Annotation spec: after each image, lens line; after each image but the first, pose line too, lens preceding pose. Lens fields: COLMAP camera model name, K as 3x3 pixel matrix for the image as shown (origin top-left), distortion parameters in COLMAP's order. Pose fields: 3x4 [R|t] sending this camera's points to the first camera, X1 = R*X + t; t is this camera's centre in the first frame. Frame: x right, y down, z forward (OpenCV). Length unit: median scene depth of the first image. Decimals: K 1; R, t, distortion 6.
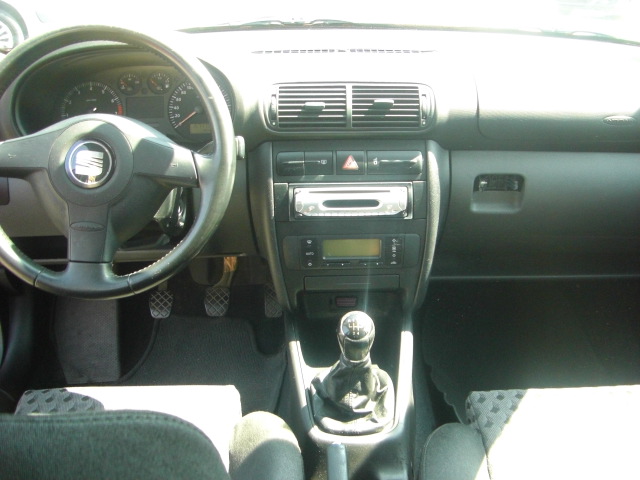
lens RADIAL K [[729.5, 0, 357.2], [0, 729.5, 266.5], [0, 0, 1]] dist [-0.201432, 0.149387]
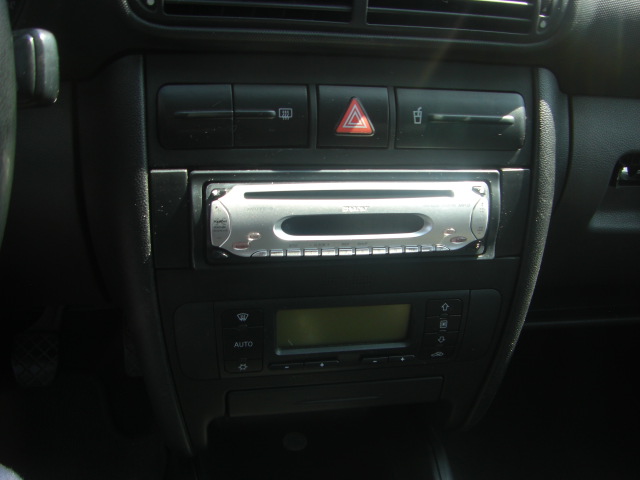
lens RADIAL K [[729.5, 0, 357.2], [0, 729.5, 266.5], [0, 0, 1]] dist [-0.201432, 0.149387]
pose [[0.980075, -0.012439, 0.198237, -0.084486], [-0.006087, 0.995687, 0.092573, -0.100014], [-0.198534, -0.091935, 0.975773, 0.620637]]
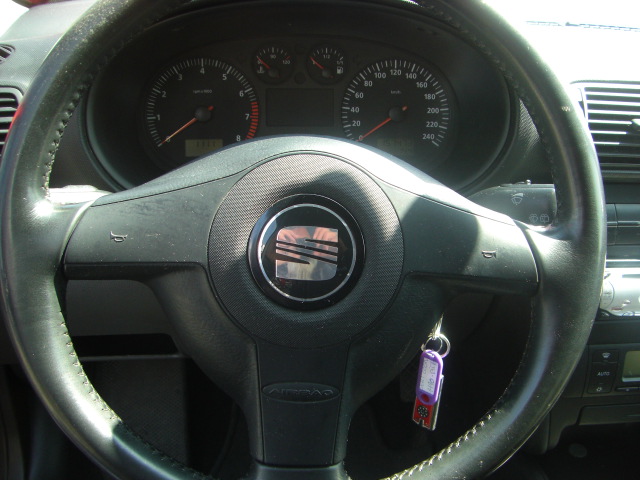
lens RADIAL K [[729.5, 0, 357.2], [0, 729.5, 266.5], [0, 0, 1]] dist [-0.201432, 0.149387]
pose [[0.997950, 0.004903, 0.063817, -0.310966], [-0.007568, 0.999106, 0.041582, -0.130885], [-0.063557, -0.041980, 0.997095, 0.452541]]
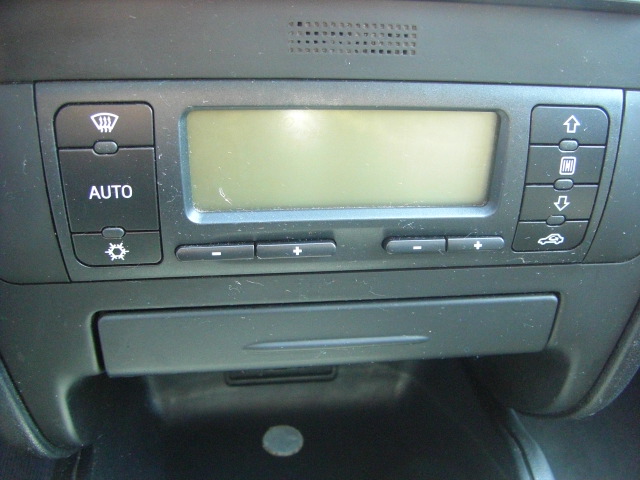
lens RADIAL K [[729.5, 0, 357.2], [0, 729.5, 266.5], [0, 0, 1]] dist [-0.201432, 0.149387]
pose [[0.988883, -0.011297, 0.148268, -0.033445], [0.000358, 0.997288, 0.073600, -0.012667], [-0.148697, -0.072729, 0.986205, 0.847075]]
